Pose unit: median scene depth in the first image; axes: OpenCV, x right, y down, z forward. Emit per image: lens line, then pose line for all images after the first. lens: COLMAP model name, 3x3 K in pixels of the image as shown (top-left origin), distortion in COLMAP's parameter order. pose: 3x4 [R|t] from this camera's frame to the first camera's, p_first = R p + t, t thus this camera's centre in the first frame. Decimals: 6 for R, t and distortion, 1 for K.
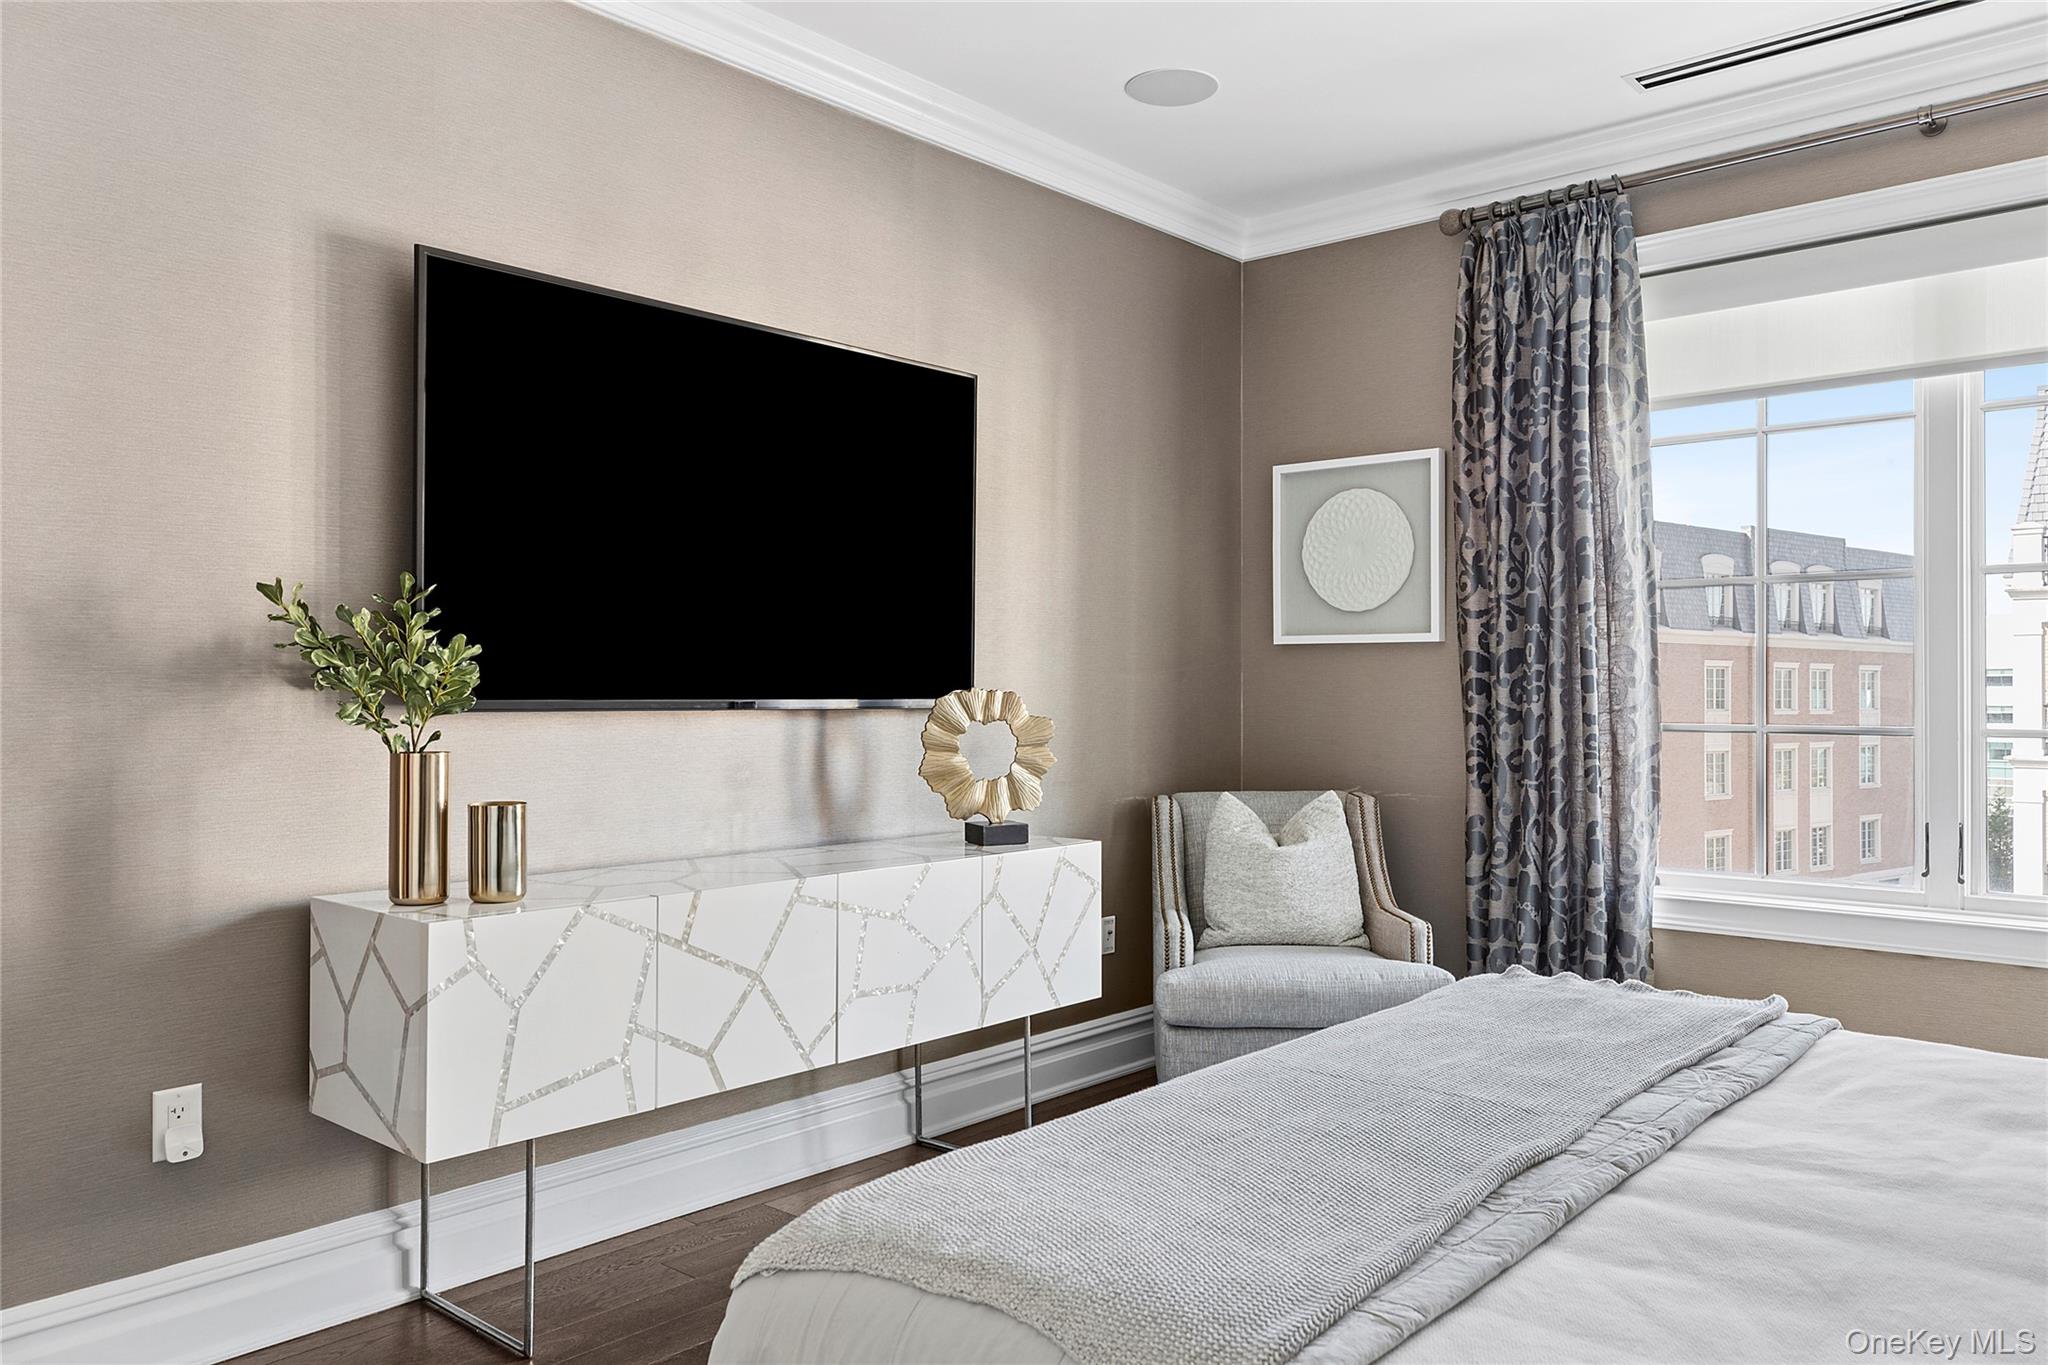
lens RADIAL K [[1501.7, 0, 1021.8], [0, 1501.7, 681.2], [0, 0, 1]] dist [0.002201, -0.002815]
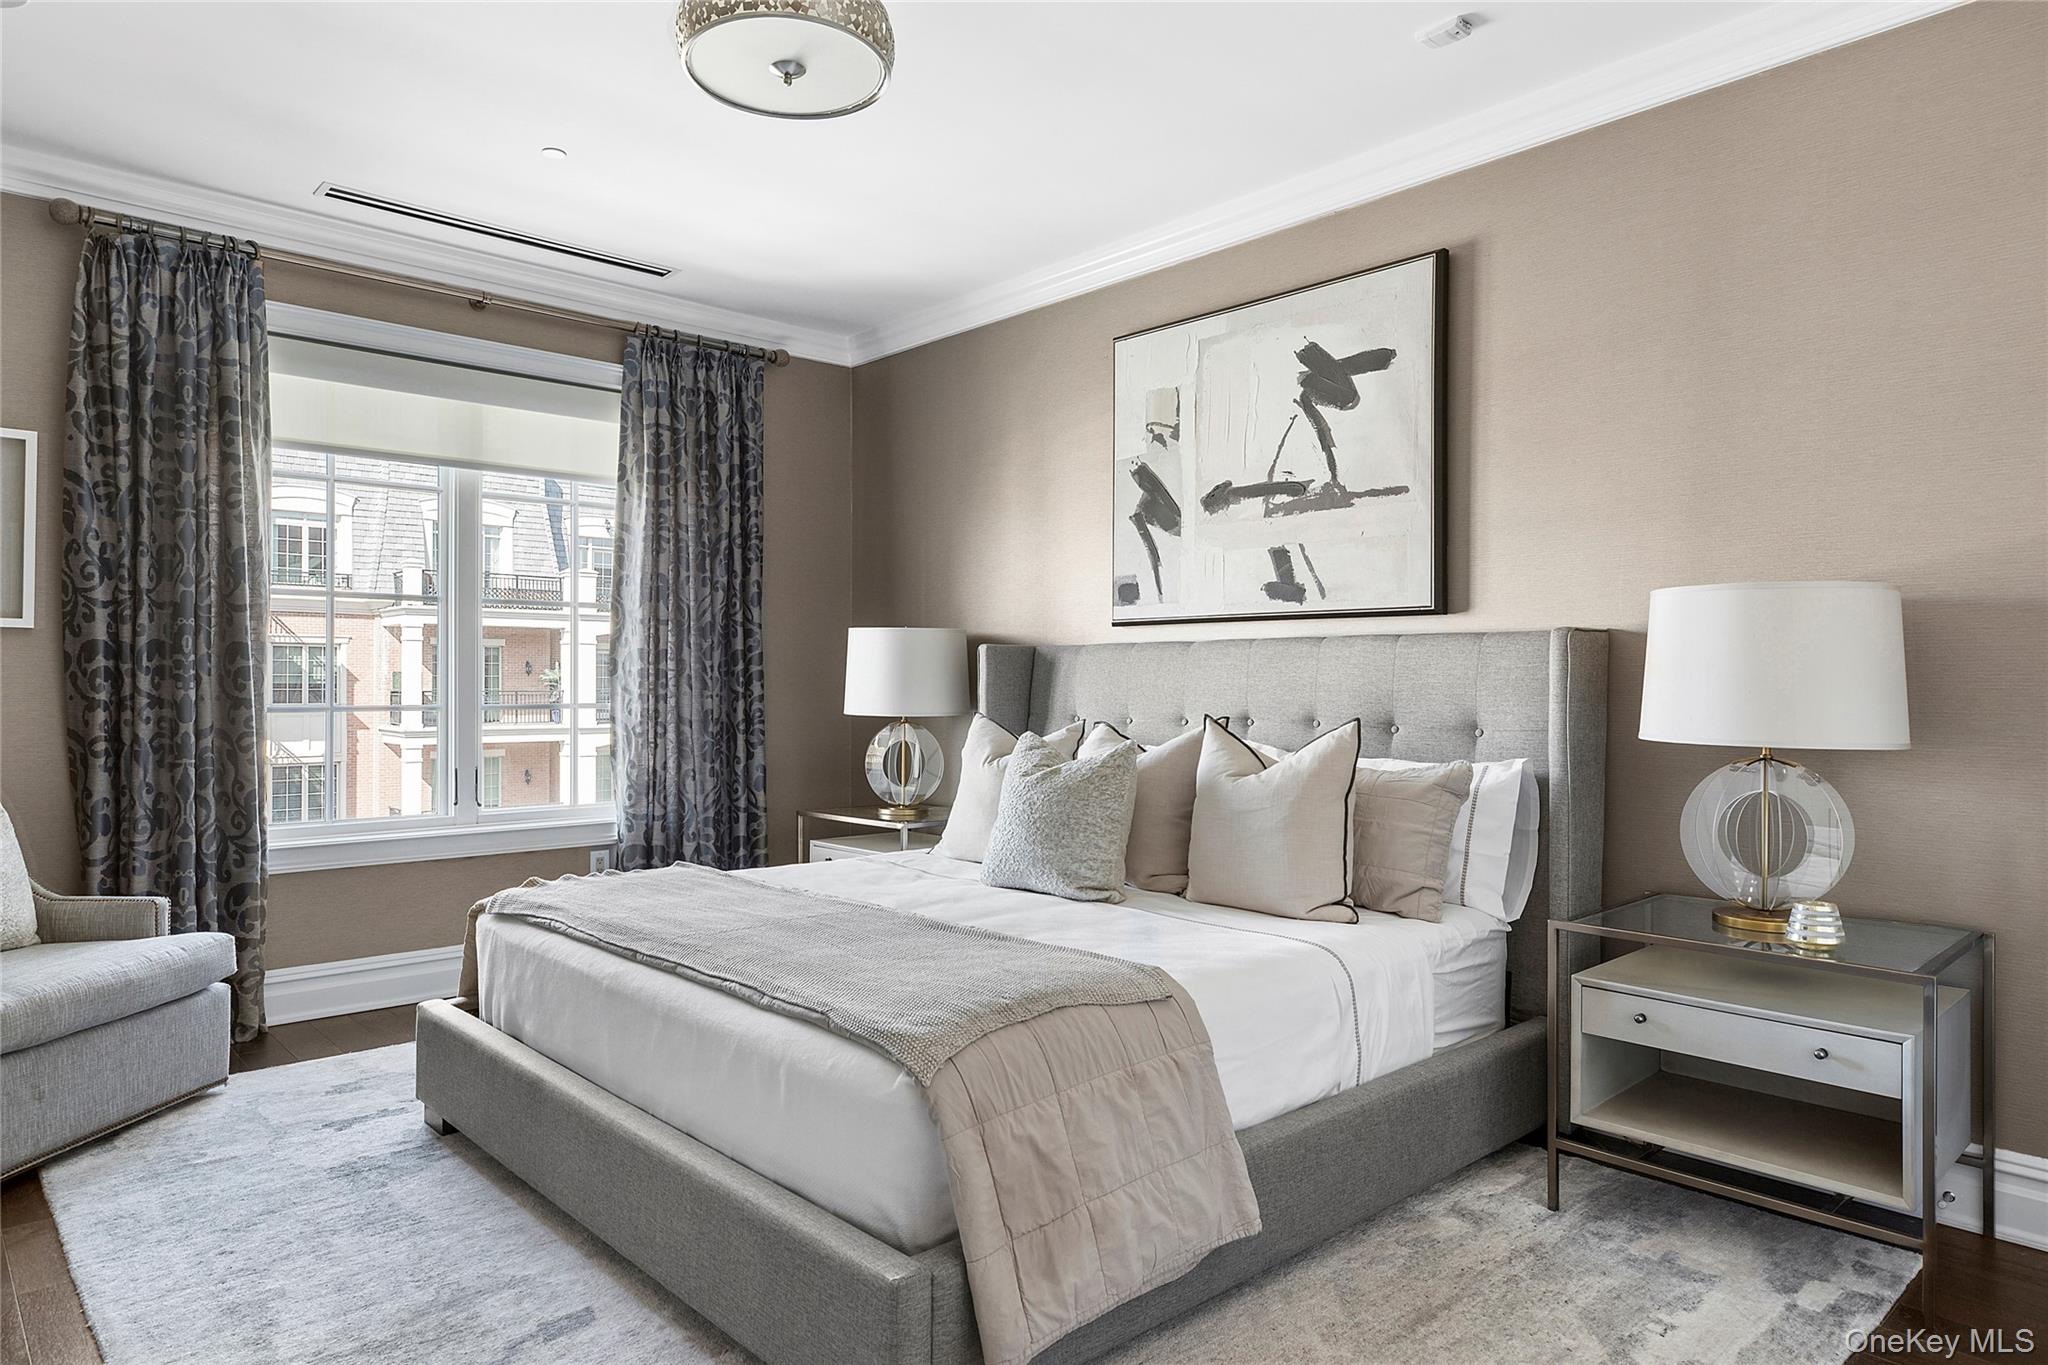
lens RADIAL K [[1253.5, 0, 1022.5], [0, 1253.5, 684.9], [0, 0, 1]] dist [0.004970, 0.001437]
pose [[0.082906, -0.003181, 0.996552, -0.522270], [-0.008332, 0.999958, 0.003885, 0.002450], [-0.996523, -0.008625, 0.082876, 0.301609]]
